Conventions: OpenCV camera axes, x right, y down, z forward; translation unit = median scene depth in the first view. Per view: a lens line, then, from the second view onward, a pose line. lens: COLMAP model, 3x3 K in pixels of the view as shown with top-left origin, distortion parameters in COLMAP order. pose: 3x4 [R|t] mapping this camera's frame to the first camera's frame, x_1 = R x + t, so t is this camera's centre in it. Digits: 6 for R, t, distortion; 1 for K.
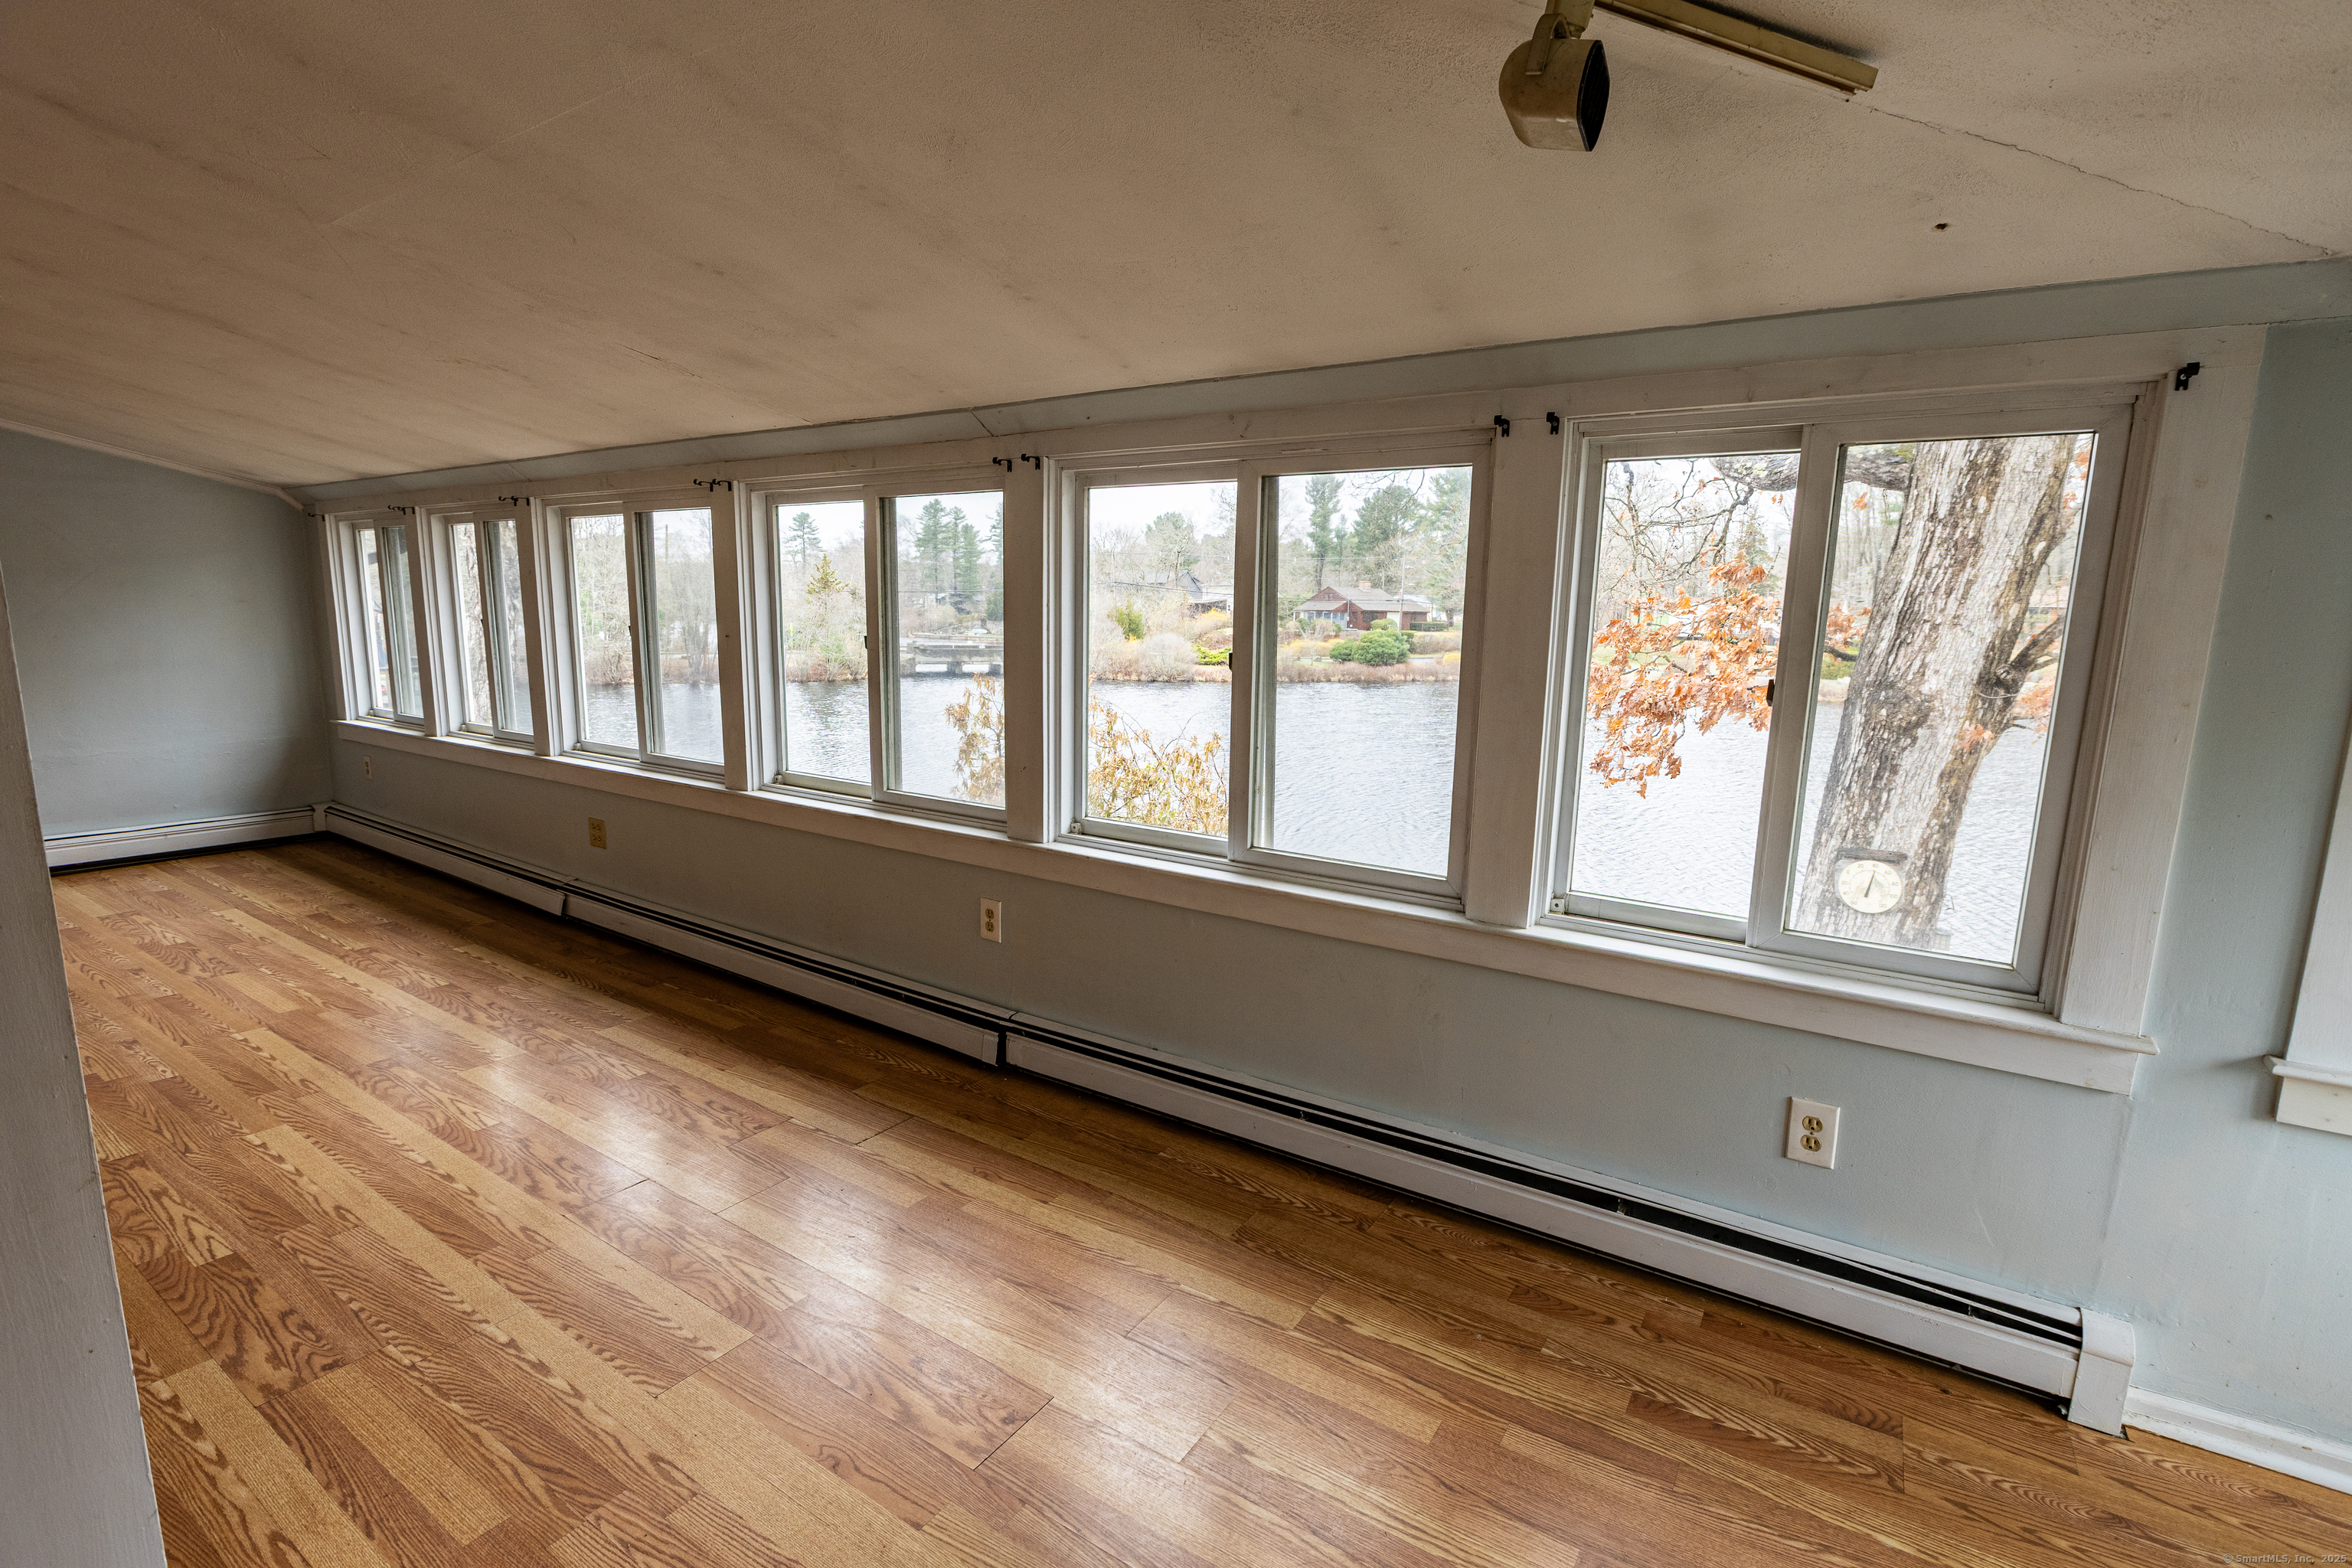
lens RADIAL K [[1062.9, 0, 1181.7], [0, 1062.9, 790.4], [0, 0, 1]] dist [-0.008565, 0.000490]
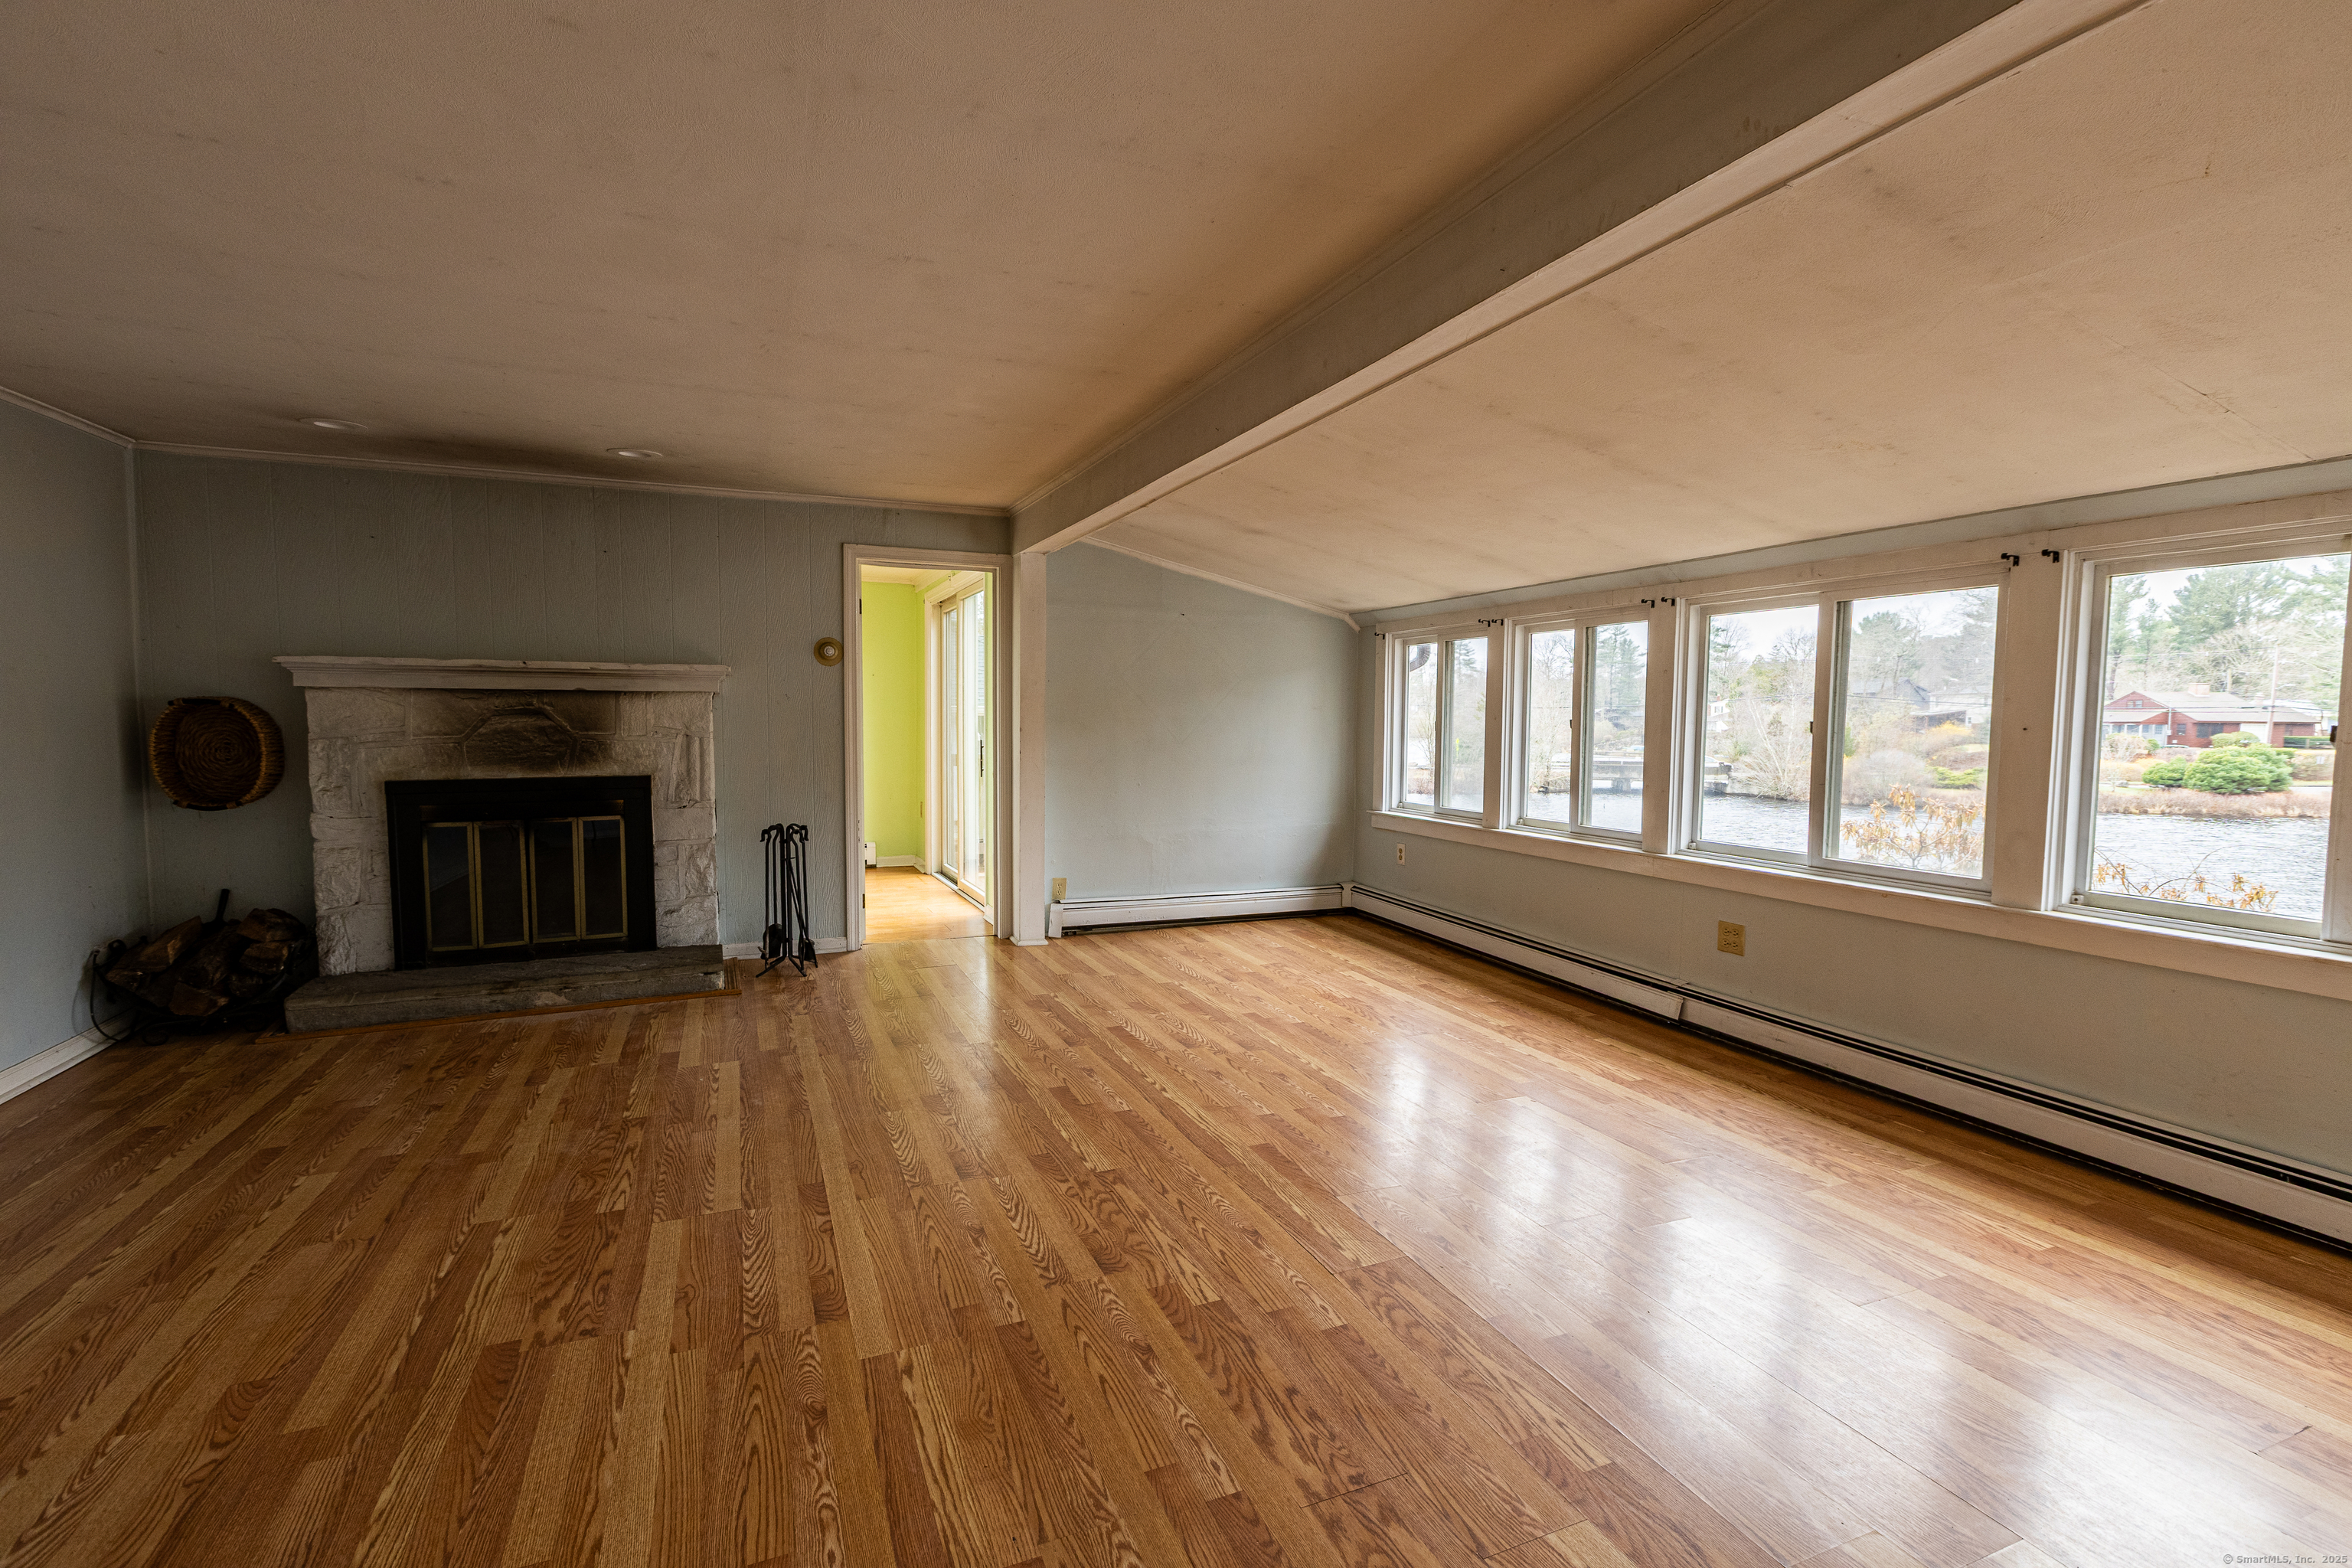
lens RADIAL K [[1046.8, 0, 1179.8], [0, 1046.8, 781.1], [0, 0, 1]] dist [0.000690, -0.001176]
pose [[0.830420, 0.021204, -0.556735, -0.352028], [-0.085738, 0.992236, -0.090096, 0.021979], [0.550502, 0.122551, 0.825790, -0.052000]]
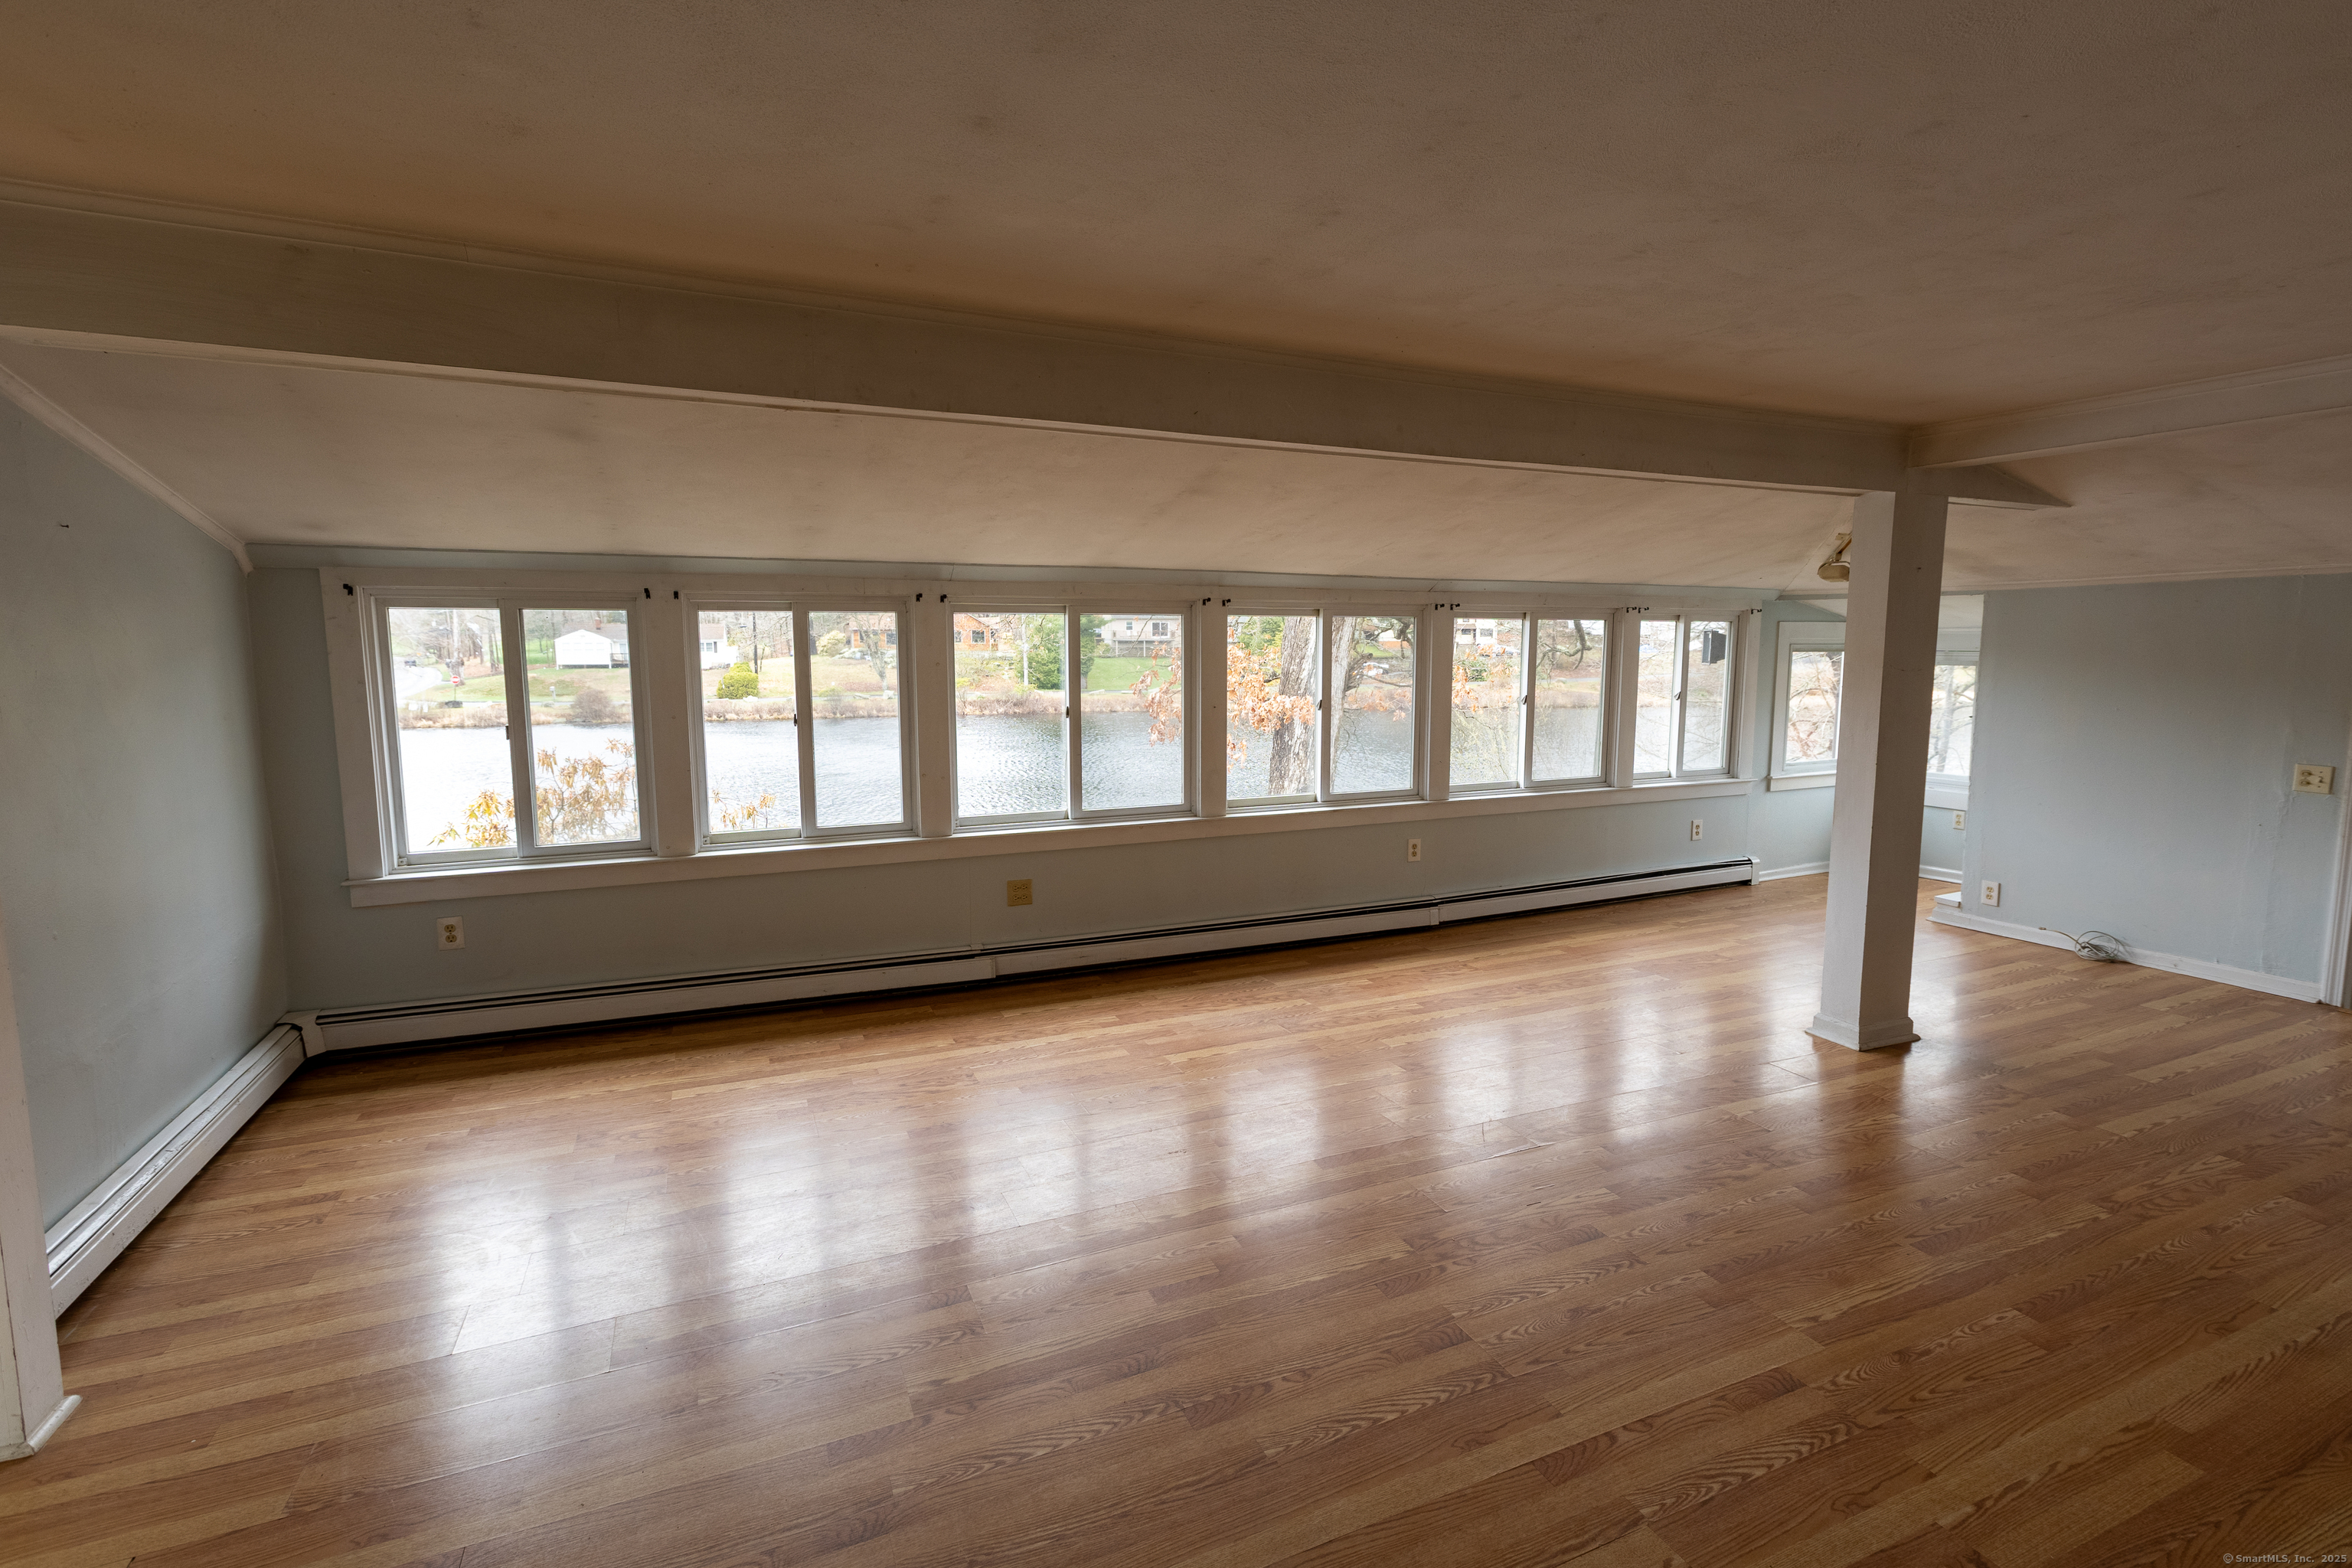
lens RADIAL K [[1087.4, 0, 1196.7], [0, 1087.4, 768.8], [0, 0, 1]] dist [-0.002314, -0.000179]
pose [[0.542535, -0.117289, 0.831805, -1.107230], [0.154910, 0.987191, 0.038161, -0.082865], [-0.825626, 0.108151, 0.553755, 0.153995]]
